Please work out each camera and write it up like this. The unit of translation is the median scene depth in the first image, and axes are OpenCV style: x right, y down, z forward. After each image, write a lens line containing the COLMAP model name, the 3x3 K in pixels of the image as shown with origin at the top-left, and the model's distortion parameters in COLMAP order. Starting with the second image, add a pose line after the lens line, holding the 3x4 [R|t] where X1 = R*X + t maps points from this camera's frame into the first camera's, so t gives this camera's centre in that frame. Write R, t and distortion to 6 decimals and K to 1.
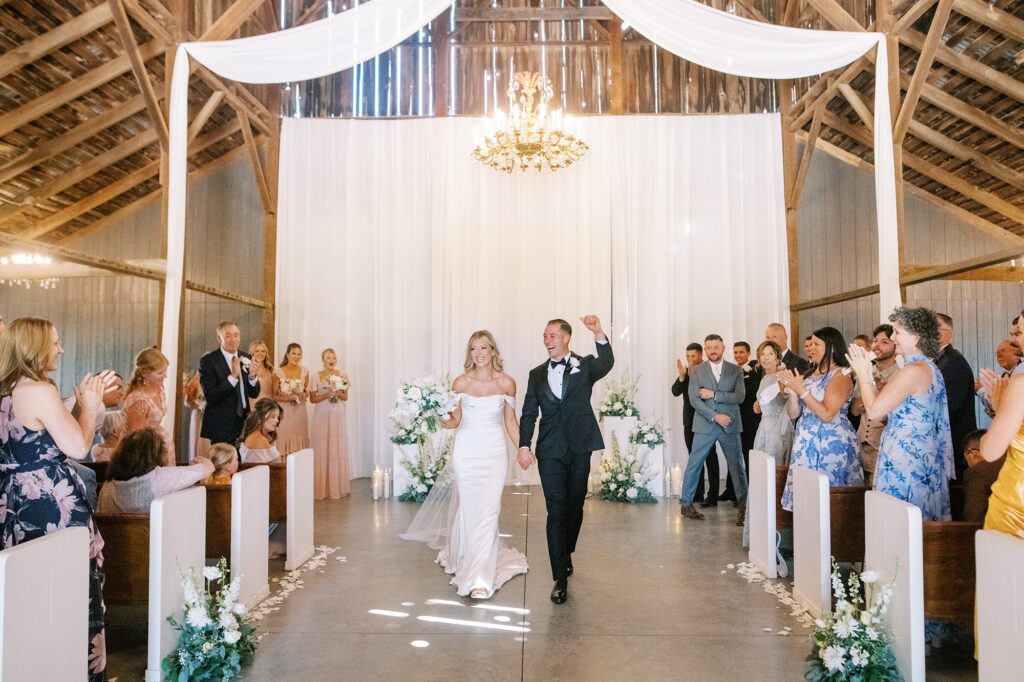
lens RADIAL K [[774.8, 0, 513.6], [0, 774.8, 343.9], [0, 0, 1]] dist [-0.061569, 0.002085]
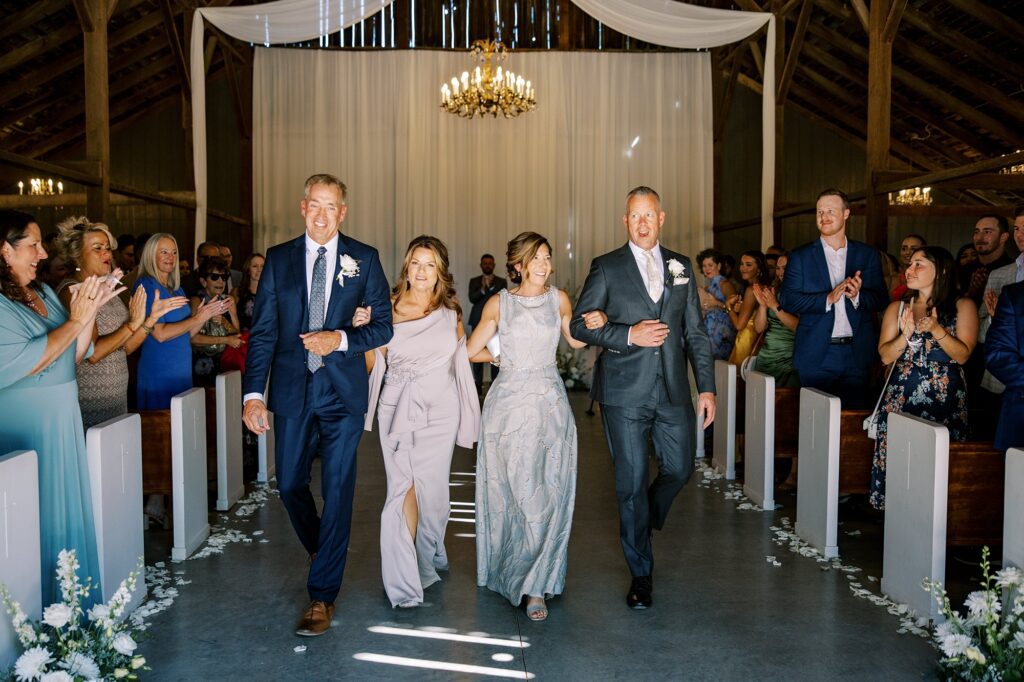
lens RADIAL K [[901.0, 0, 510.4], [0, 901.0, 335.8], [0, 0, 1]] dist [-0.028680, 0.033881]
pose [[0.998039, -0.000020, 0.062597, -0.026029], [-0.005714, 0.995797, 0.091412, -0.010724], [-0.062336, -0.091591, 0.993844, -0.359363]]
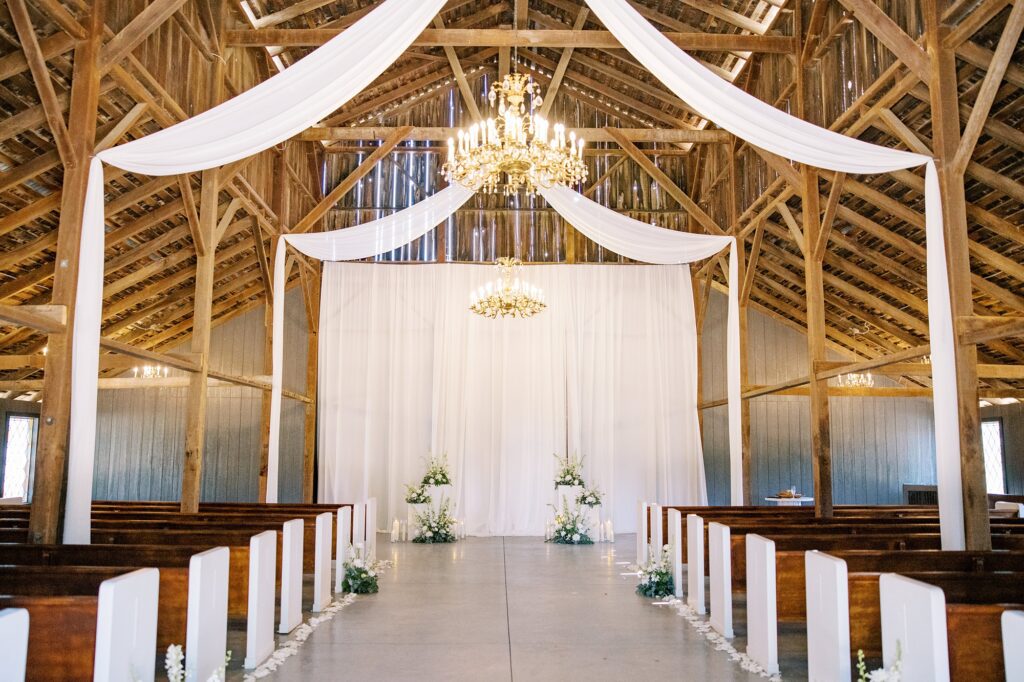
lens RADIAL K [[774.8, 0, 504.8], [0, 774.8, 358.5], [0, 0, 1]] dist [-0.061569, 0.002085]
pose [[0.999598, 0.011430, 0.025963, -0.018483], [-0.009125, 0.996149, -0.087203, -0.011133], [-0.026859, 0.086931, 0.995852, -0.406340]]
